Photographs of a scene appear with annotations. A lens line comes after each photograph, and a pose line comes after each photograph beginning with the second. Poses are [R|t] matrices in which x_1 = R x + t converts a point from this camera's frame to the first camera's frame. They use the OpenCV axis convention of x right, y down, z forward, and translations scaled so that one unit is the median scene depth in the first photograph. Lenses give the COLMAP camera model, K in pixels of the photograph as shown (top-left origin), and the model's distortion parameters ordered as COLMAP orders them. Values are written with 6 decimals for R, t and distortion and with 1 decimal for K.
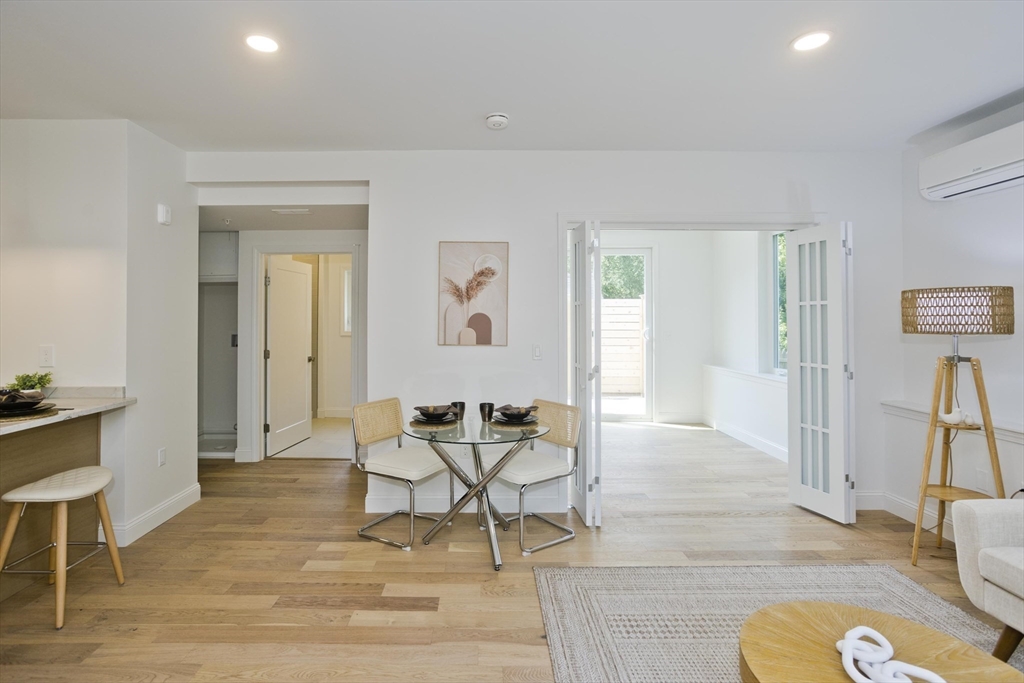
lens RADIAL K [[502.9, 0, 486.2], [0, 502.9, 316.4], [0, 0, 1]] dist [0.000633, 0.000423]
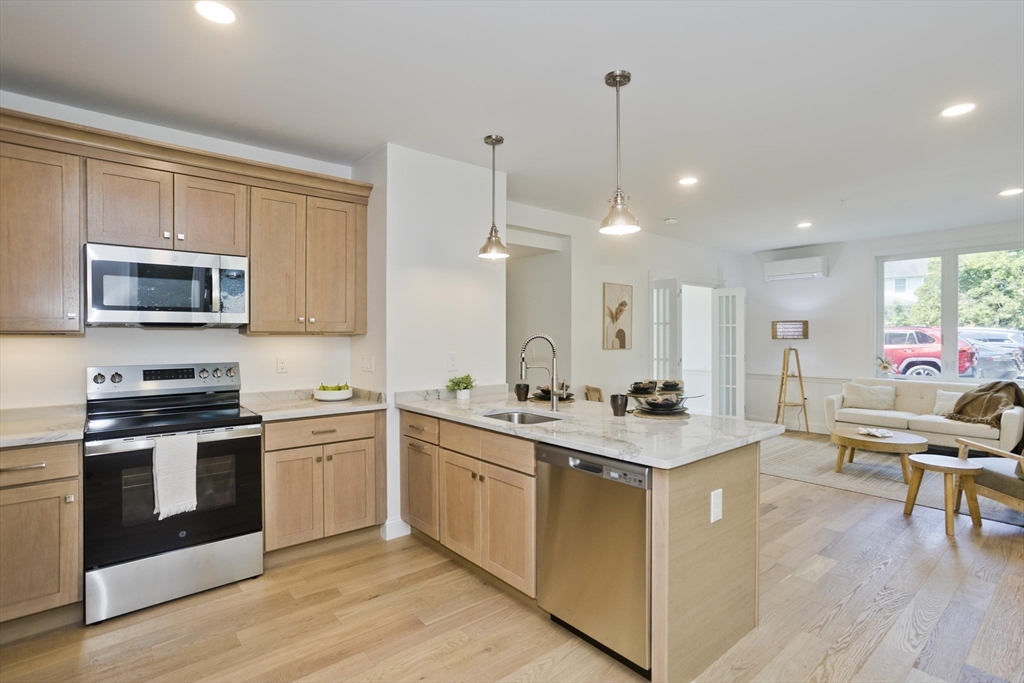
lens RADIAL K [[502.9, 0, 511.8], [0, 502.9, 338.6], [0, 0, 1]] dist [0.000633, 0.000423]
pose [[0.765337, -0.004721, 0.643612, -1.327570], [-0.004761, 0.999904, 0.012995, 0.005190], [-0.643612, -0.013010, 0.765242, -0.007268]]
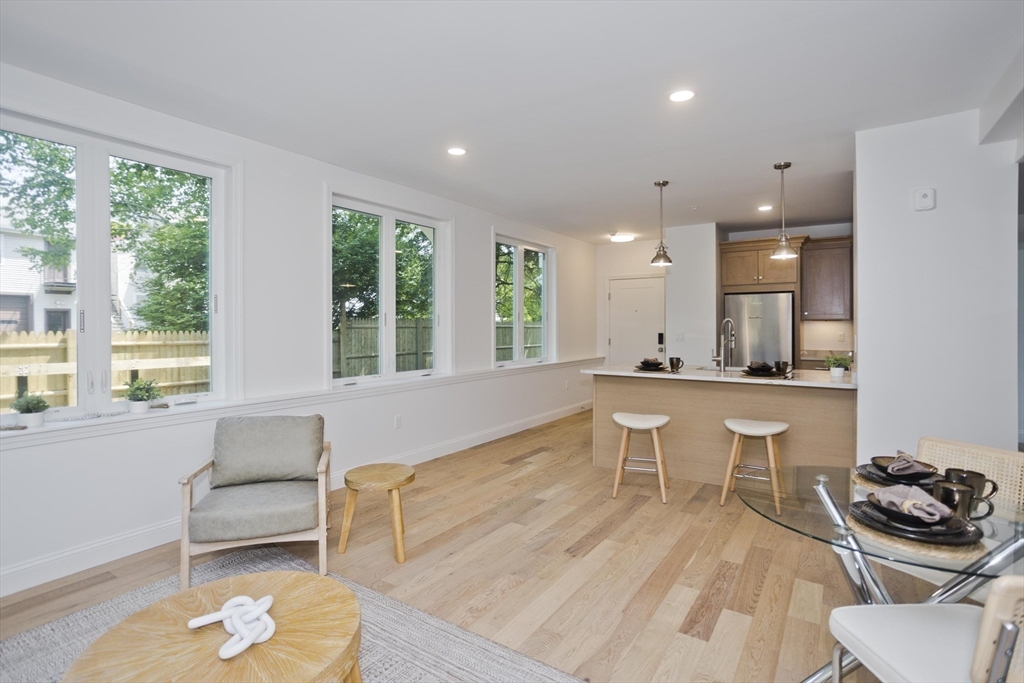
lens RADIAL K [[502.9, 0, 510.9], [0, 502.9, 333.2], [0, 0, 1]] dist [0.000633, 0.000423]
pose [[-0.557528, 0.015281, -0.830017, 0.539878], [0.011185, 0.999878, 0.010896, 0.024656], [0.830083, -0.003209, -0.557631, 0.837607]]
